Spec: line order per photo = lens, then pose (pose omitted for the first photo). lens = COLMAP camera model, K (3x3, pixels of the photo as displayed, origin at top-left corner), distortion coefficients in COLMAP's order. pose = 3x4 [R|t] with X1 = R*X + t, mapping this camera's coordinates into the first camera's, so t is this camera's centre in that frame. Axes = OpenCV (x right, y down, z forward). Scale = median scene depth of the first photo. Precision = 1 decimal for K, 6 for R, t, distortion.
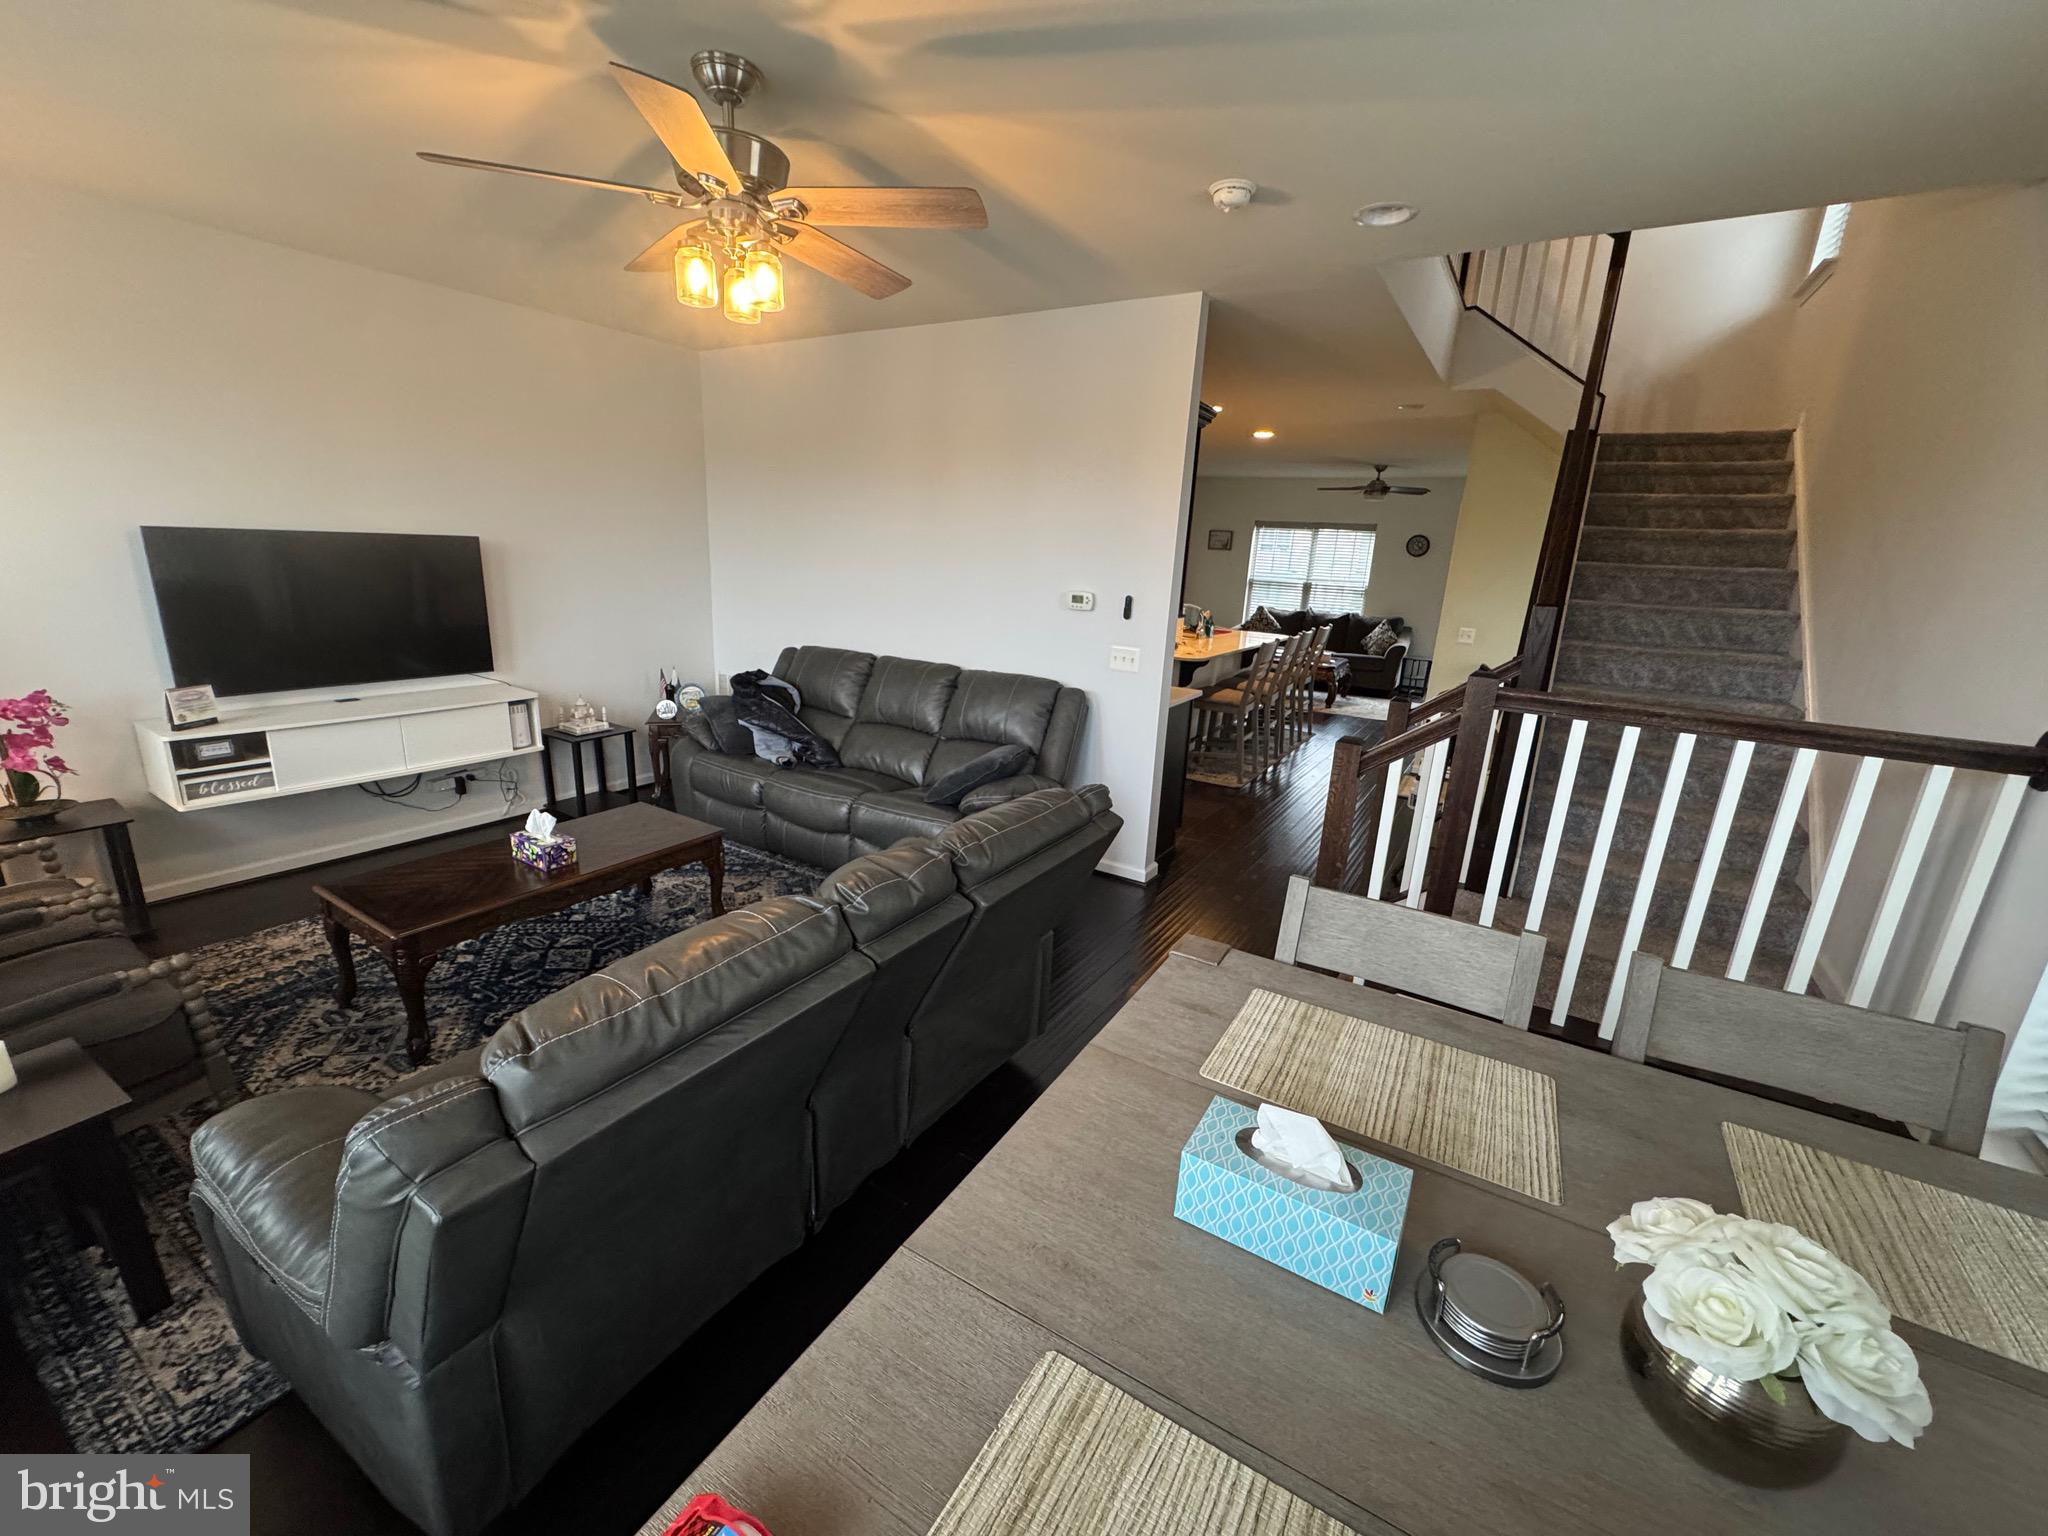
lens RADIAL K [[813.6, 0, 1028.8], [0, 813.6, 767.0], [0, 0, 1]] dist [-0.002950, 0.000359]
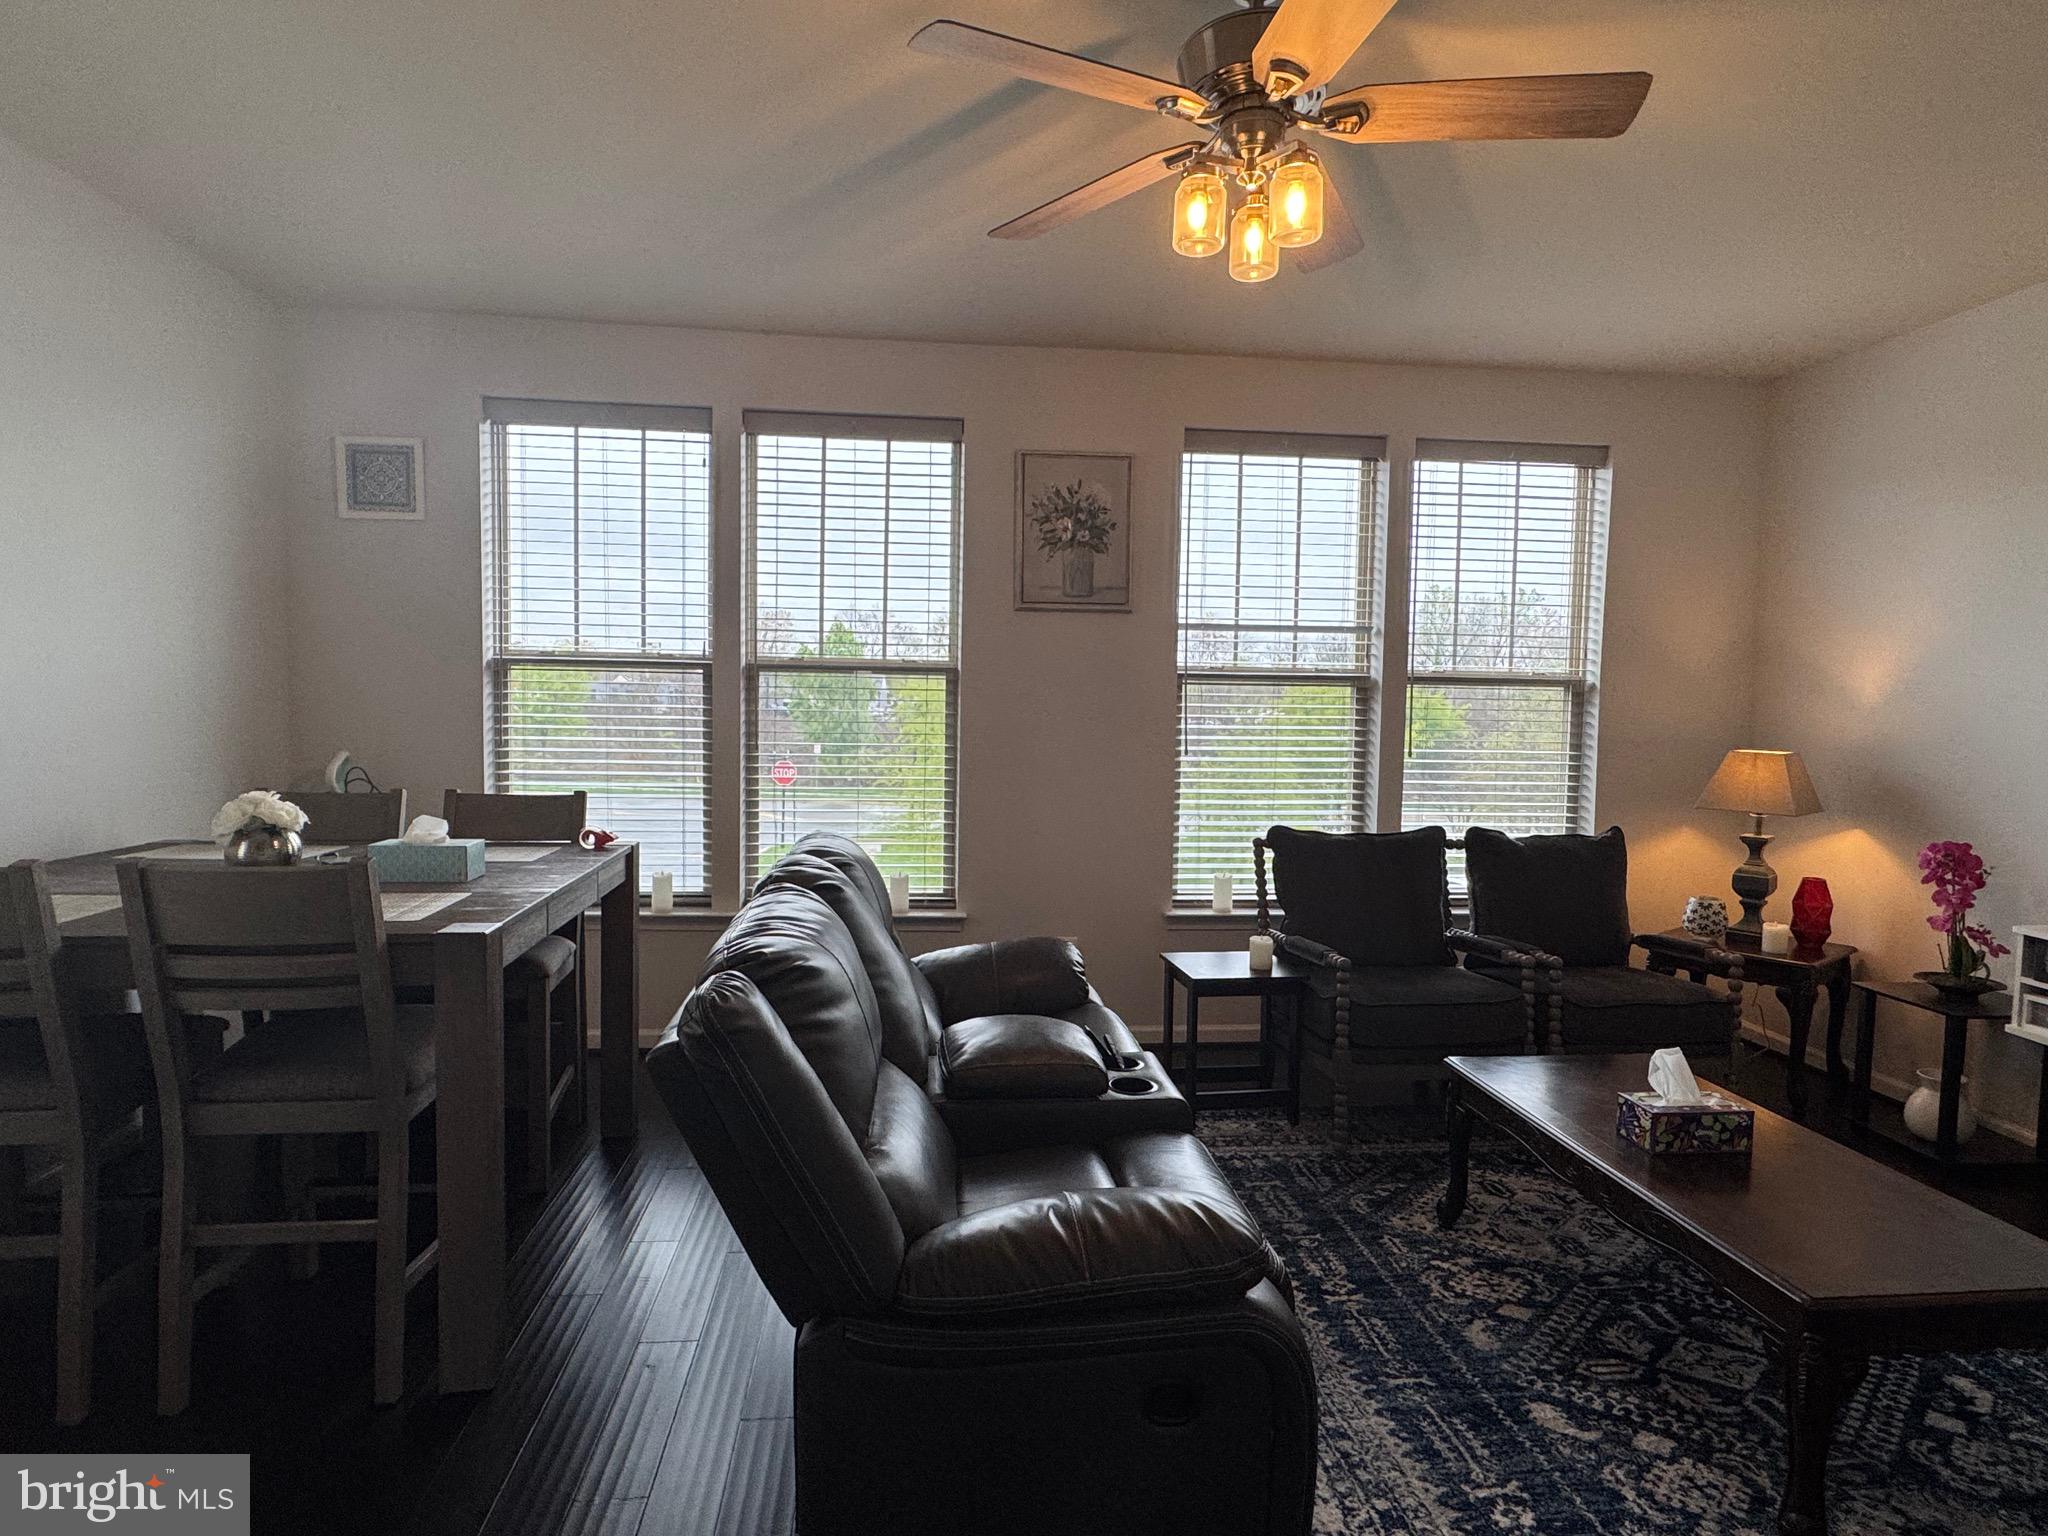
lens RADIAL K [[1100.6, 0, 1006.0], [0, 1100.6, 776.3], [0, 0, 1]] dist [-0.002634, -0.004533]
pose [[-0.801429, -0.020177, -0.597749, 0.207035], [-0.206734, 0.947172, 0.245206, -0.175550], [0.561224, 0.320090, -0.763263, 0.961595]]
